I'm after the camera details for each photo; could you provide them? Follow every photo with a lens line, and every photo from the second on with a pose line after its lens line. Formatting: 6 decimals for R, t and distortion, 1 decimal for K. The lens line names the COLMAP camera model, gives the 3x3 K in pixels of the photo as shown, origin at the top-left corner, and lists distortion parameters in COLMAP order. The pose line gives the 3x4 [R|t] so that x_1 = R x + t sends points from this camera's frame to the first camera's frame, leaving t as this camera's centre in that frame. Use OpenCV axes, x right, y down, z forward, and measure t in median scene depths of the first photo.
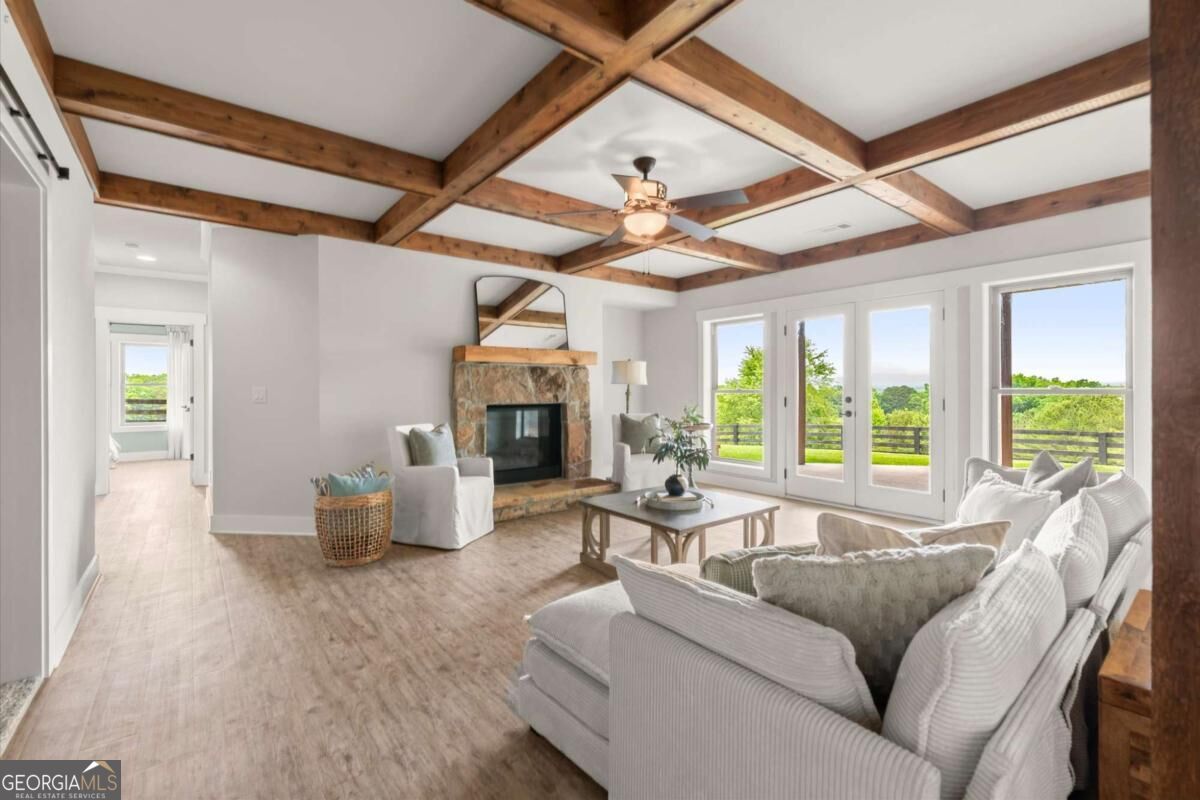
lens RADIAL K [[519.2, 0, 601.0], [0, 519.2, 395.5], [0, 0, 1]] dist [0.001336, -0.000370]
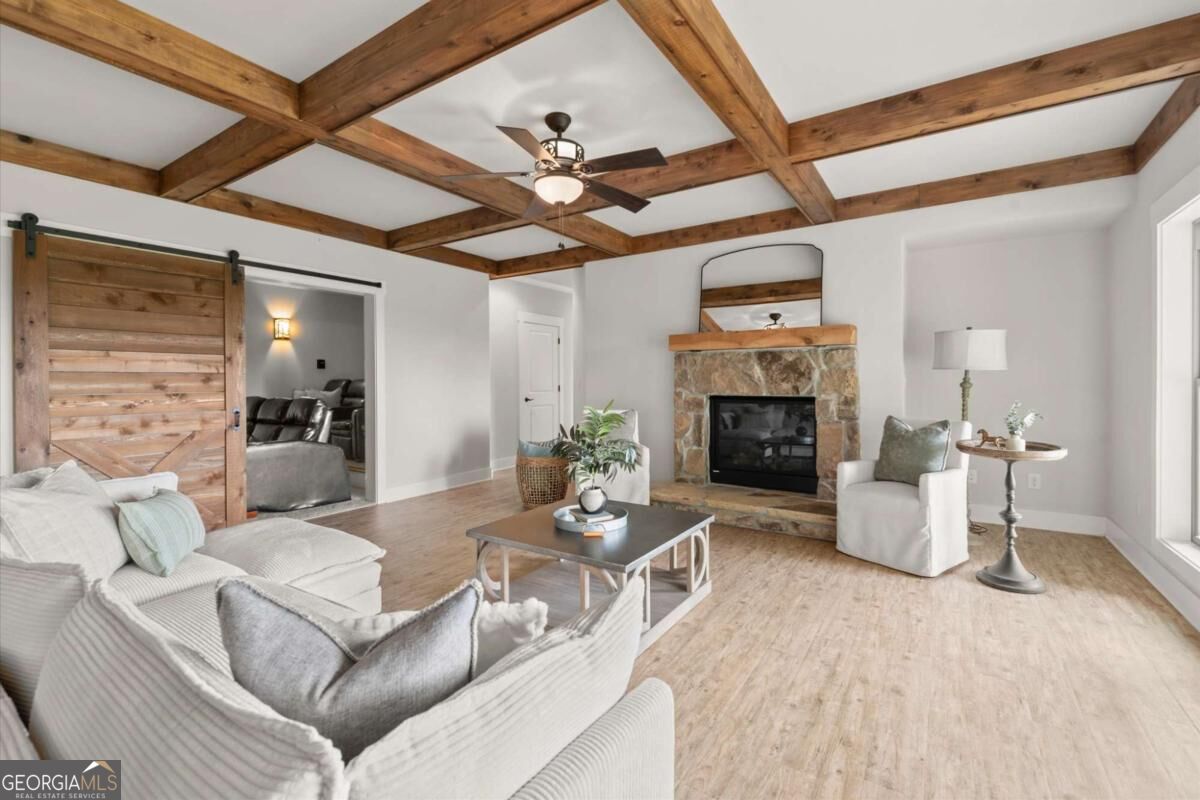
lens RADIAL K [[519.2, 0, 597.5], [0, 519.2, 388.8], [0, 0, 1]] dist [0.001336, -0.000370]
pose [[0.283879, 0.018147, -0.958688, 0.590006], [-0.005364, 0.999835, 0.017338, -0.008922], [0.958845, 0.000221, 0.283929, 0.509489]]
